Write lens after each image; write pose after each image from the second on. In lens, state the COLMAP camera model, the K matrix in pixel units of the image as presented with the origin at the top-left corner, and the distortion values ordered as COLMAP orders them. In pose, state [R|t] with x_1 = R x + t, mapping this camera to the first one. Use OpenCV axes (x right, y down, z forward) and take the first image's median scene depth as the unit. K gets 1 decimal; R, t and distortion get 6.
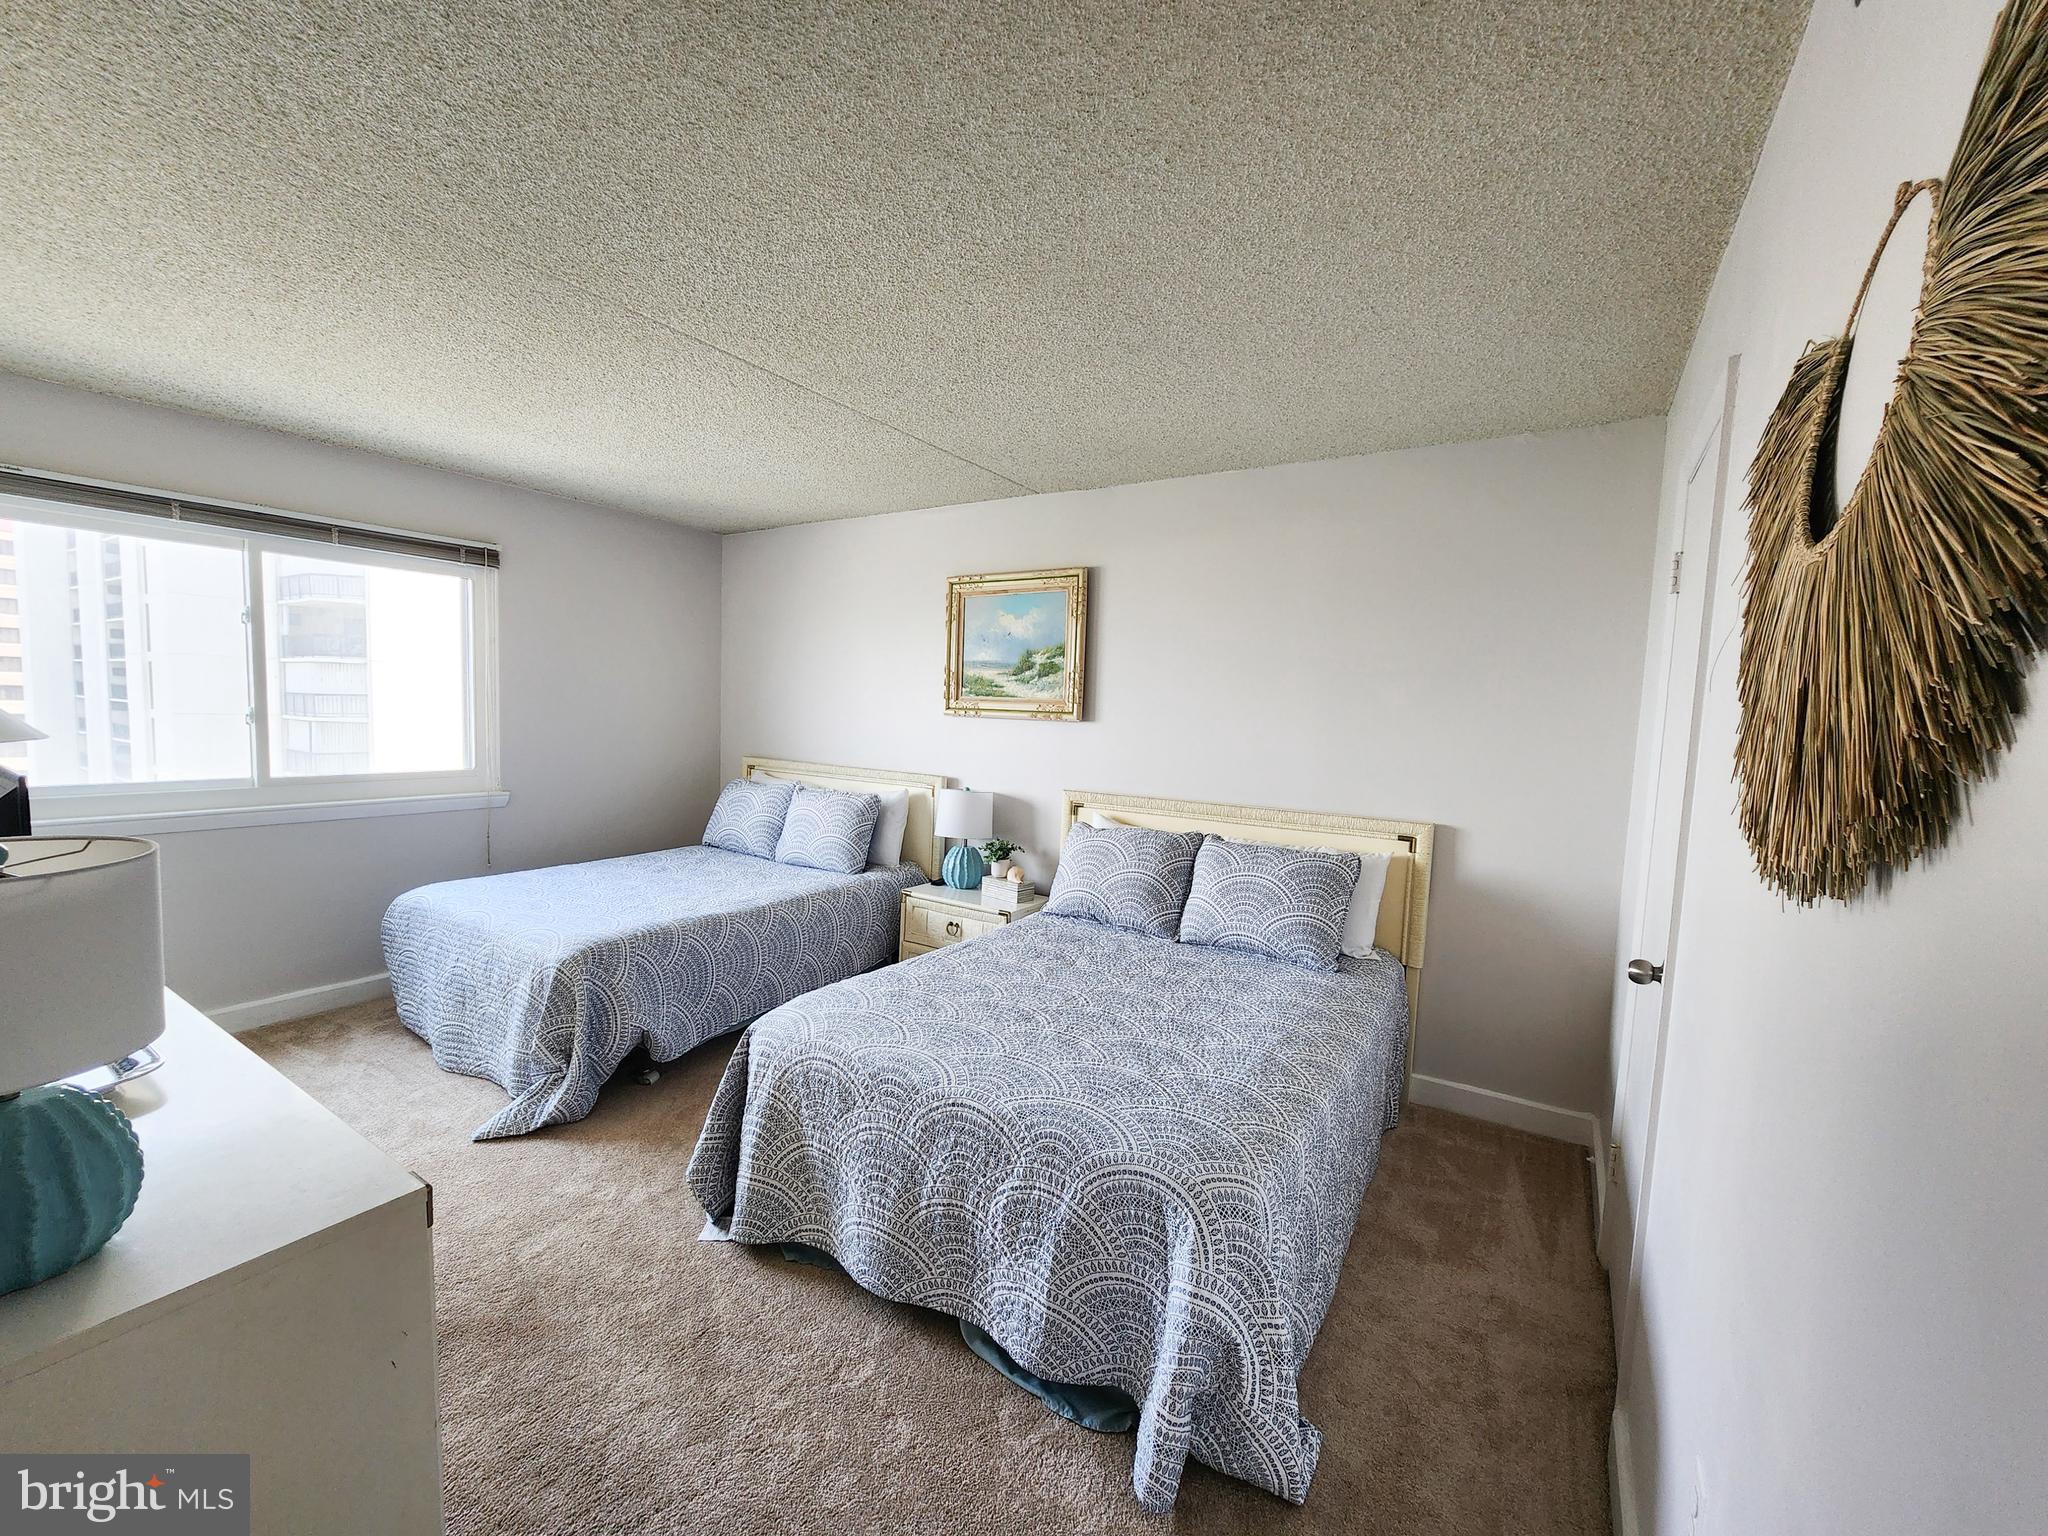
lens RADIAL K [[830.5, 0, 1023.5], [0, 830.5, 782.0], [0, 0, 1]] dist [0.000629, -0.000087]
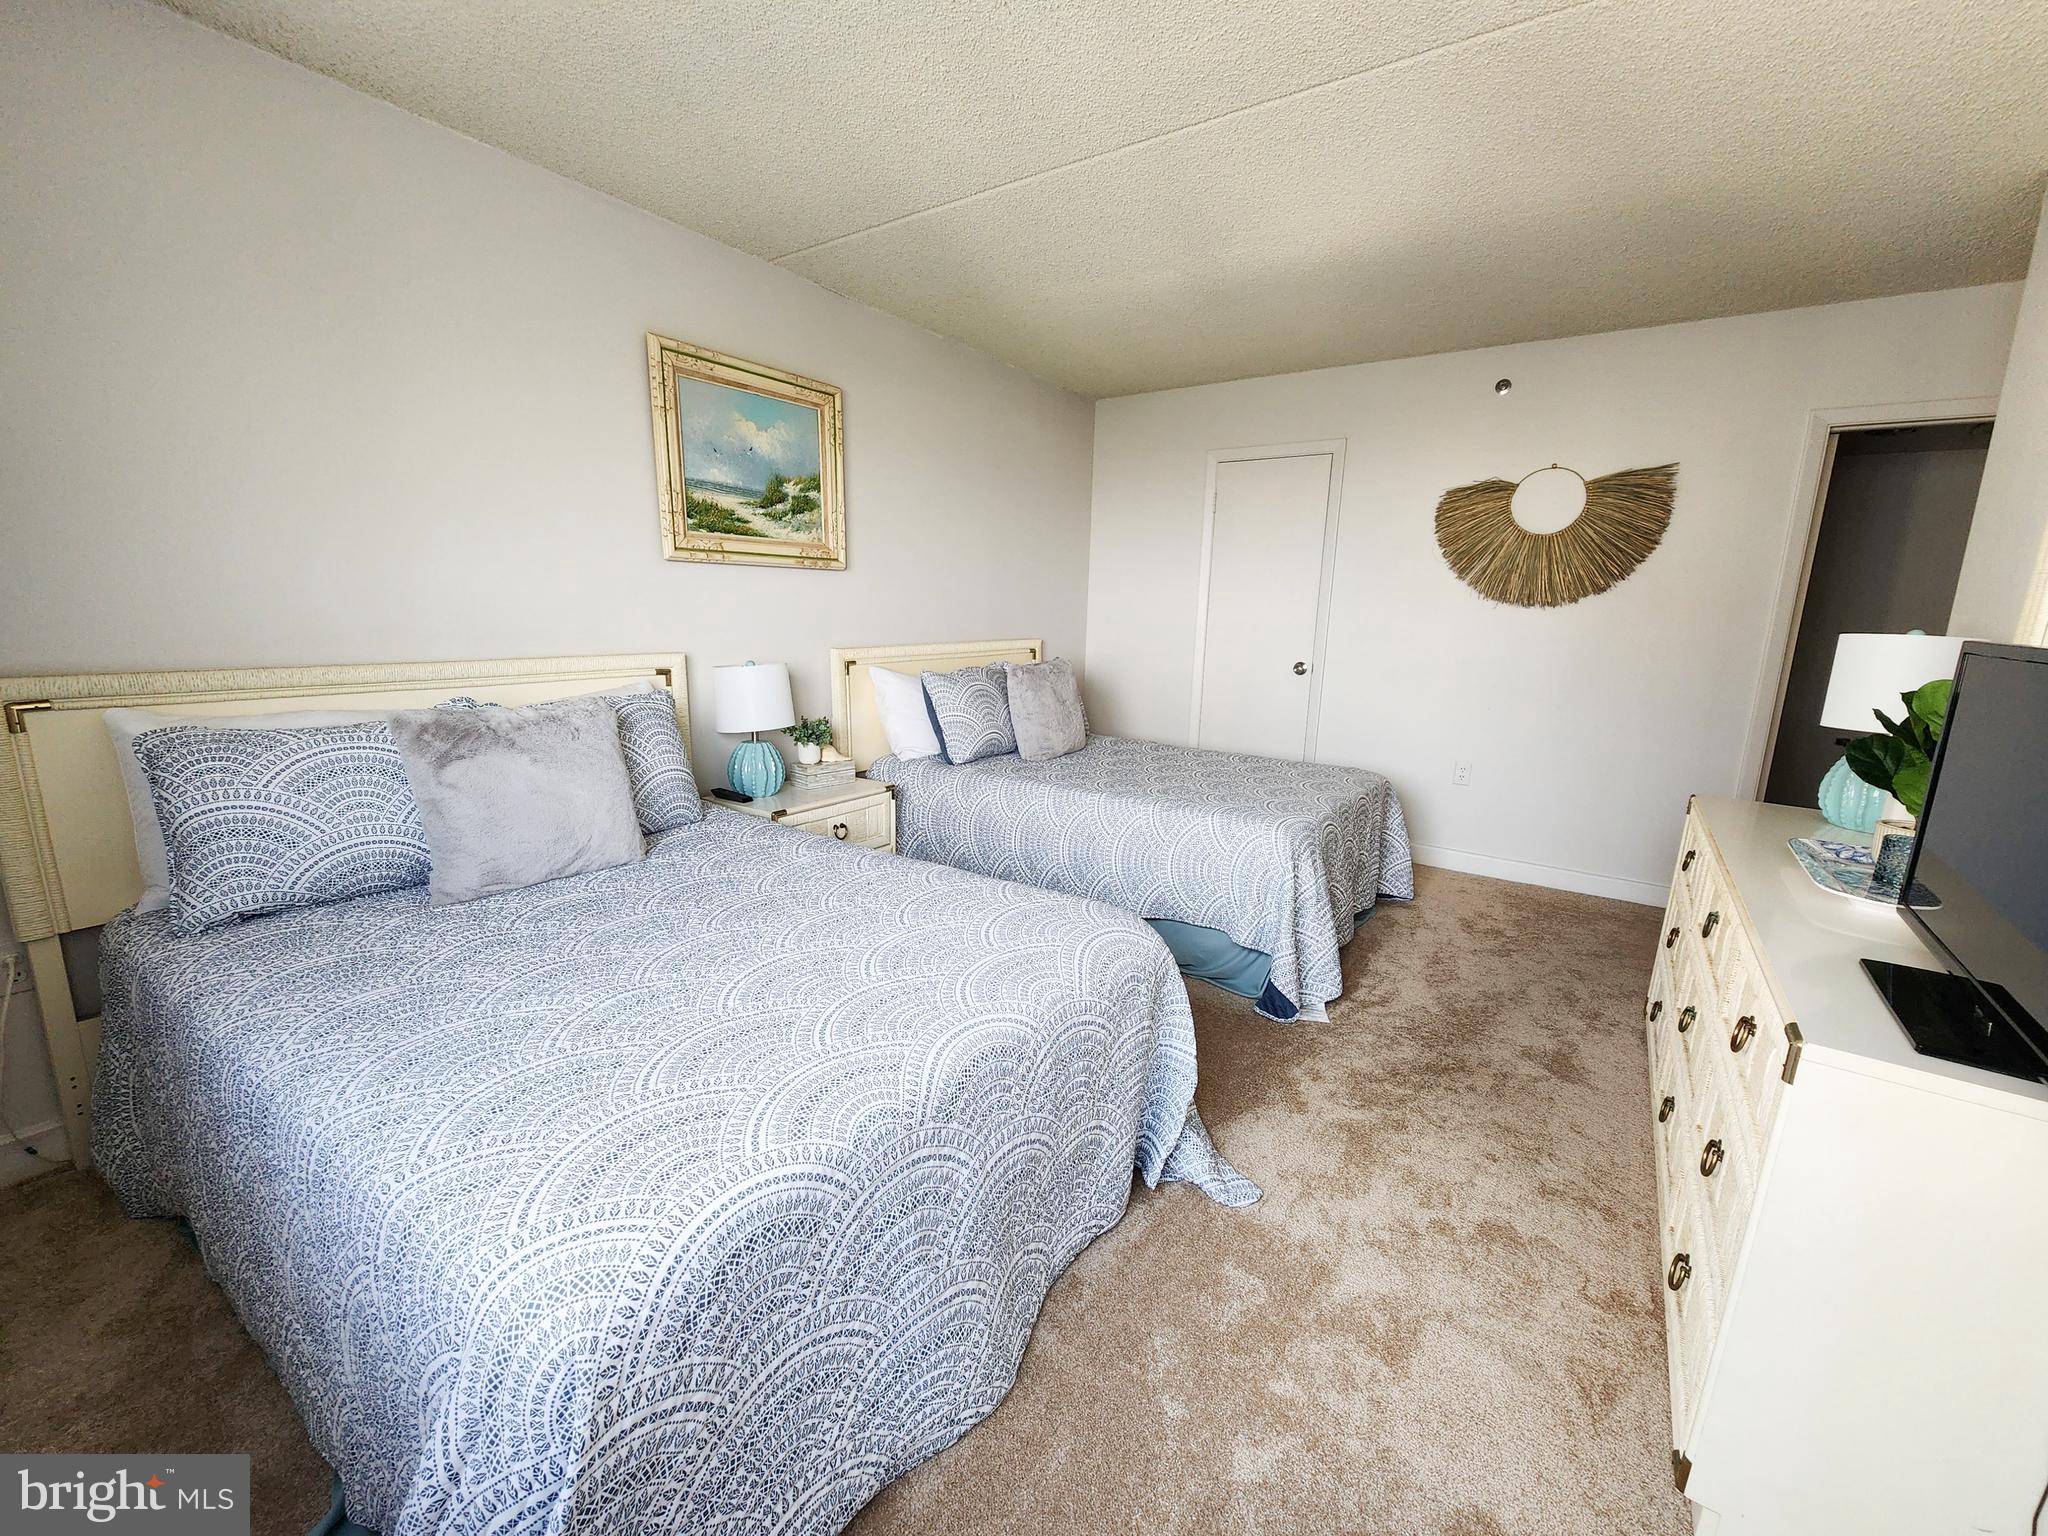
lens RADIAL K [[830.5, 0, 1024.7], [0, 830.5, 766.5], [0, 0, 1]] dist [0.000629, -0.000087]
pose [[0.043791, -0.244553, 0.968647, -0.803375], [0.043108, 0.969136, 0.242728, -0.072730], [-0.998110, 0.031127, 0.052982, 0.728318]]
